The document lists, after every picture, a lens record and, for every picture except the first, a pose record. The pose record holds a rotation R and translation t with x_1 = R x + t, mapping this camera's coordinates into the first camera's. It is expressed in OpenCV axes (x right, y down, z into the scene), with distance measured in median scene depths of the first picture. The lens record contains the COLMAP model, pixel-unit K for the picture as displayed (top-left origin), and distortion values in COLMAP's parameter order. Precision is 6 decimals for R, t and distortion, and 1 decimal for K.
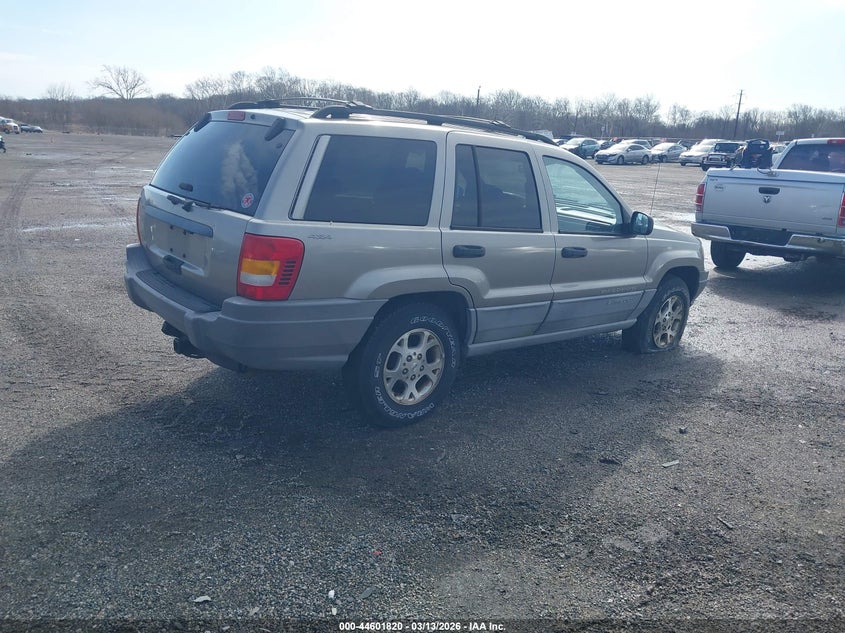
lens RADIAL K [[660.1, 0, 422.5], [0, 660.1, 316.5], [0, 0, 1]] dist [-0.000101, -0.000999]
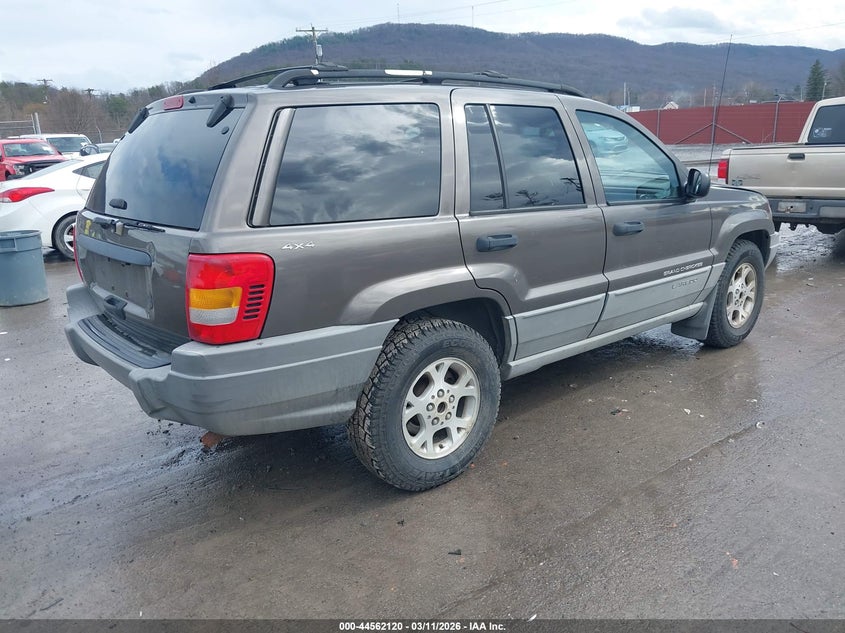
lens RADIAL K [[660.1, 0, 422.5], [0, 660.1, 316.5], [0, 0, 1]] dist [-0.000101, -0.000999]
pose [[0.992171, -0.119008, -0.037866, 0.003660], [0.118901, 0.992893, -0.005071, -0.020559], [0.038200, 0.000529, 0.999270, 0.233697]]
